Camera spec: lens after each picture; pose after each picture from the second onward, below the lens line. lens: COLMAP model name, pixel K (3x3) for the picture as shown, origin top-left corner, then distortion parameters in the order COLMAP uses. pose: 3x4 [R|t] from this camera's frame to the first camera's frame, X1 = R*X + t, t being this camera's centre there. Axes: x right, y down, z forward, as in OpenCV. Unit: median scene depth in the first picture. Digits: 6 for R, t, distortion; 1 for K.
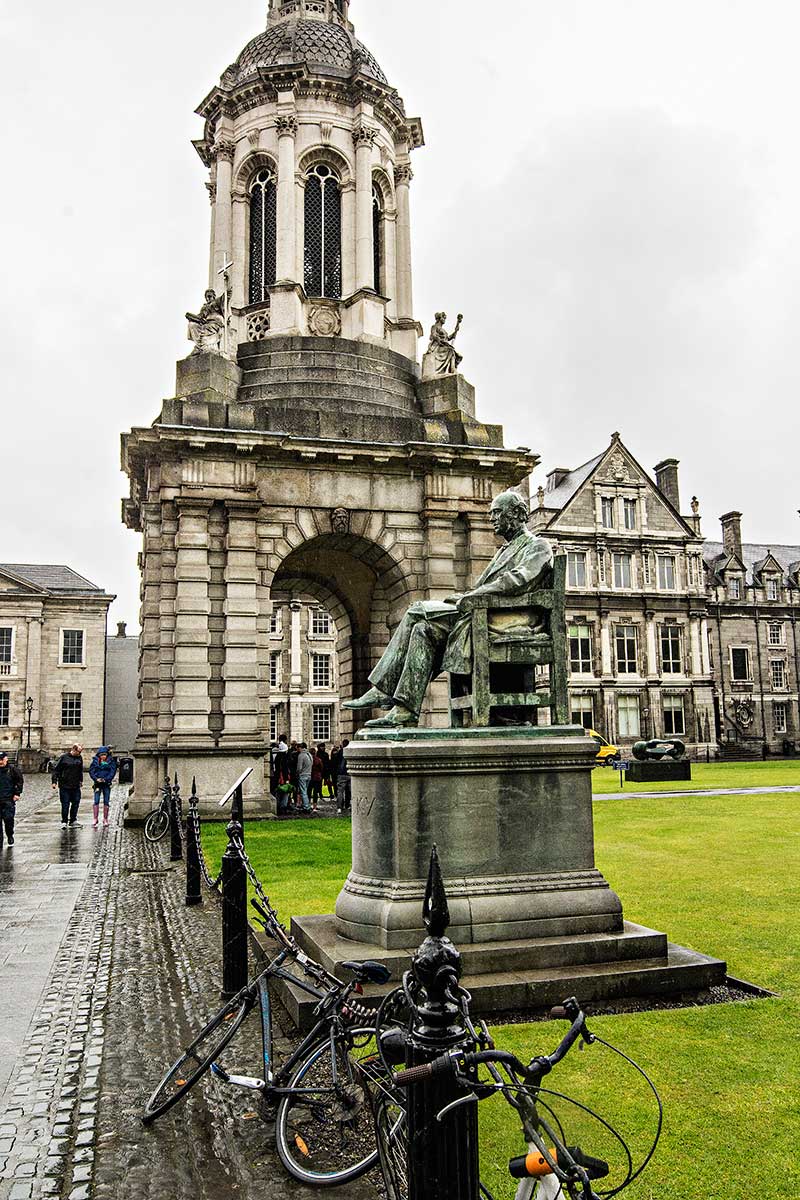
lens RADIAL K [[918.4, 0, 400.0], [0, 918.4, 600.0], [0, 0, 1]] dist [0.000441, -0.000356]
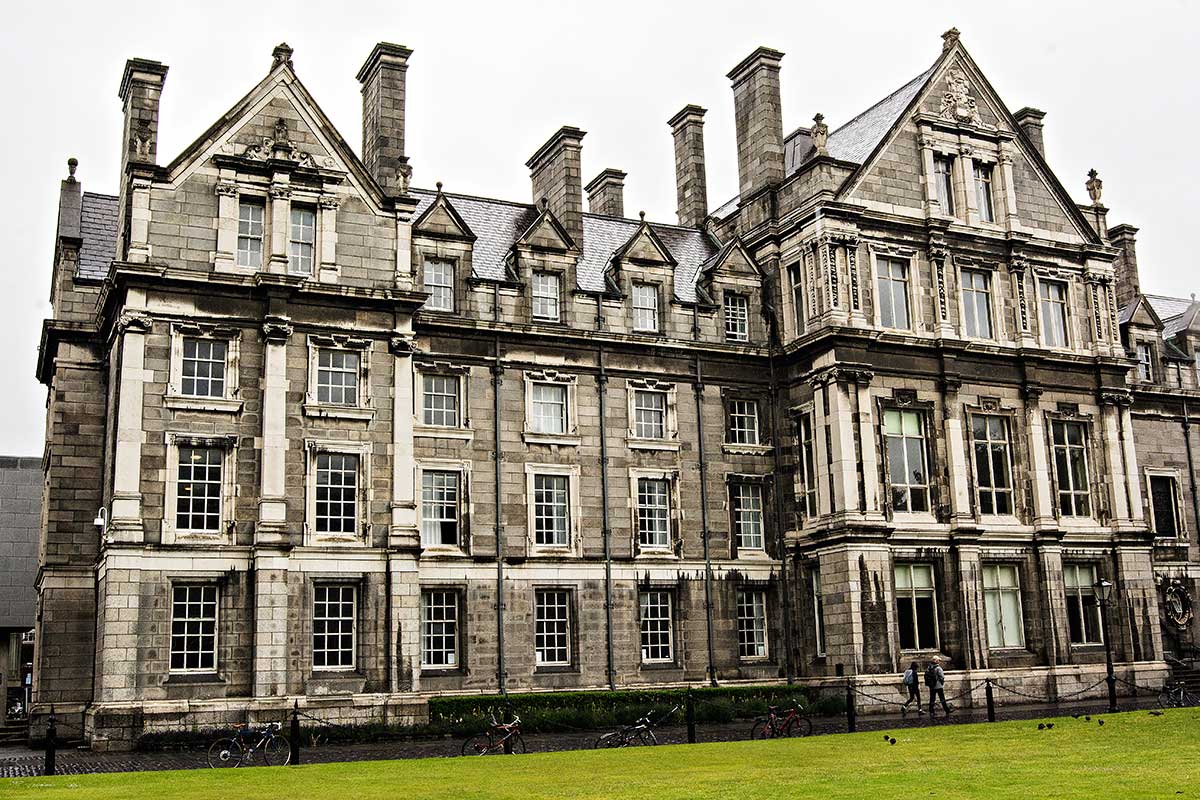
lens RADIAL K [[1203.0, 0, 600.0], [0, 1203.0, 400.0], [0, 0, 1]] dist [-0.019915, -0.007368]
pose [[0.988427, 0.019573, 0.150431, -0.047116], [-0.009157, 0.997531, -0.069626, 0.065267], [-0.151422, 0.067442, 0.986166, 0.417771]]
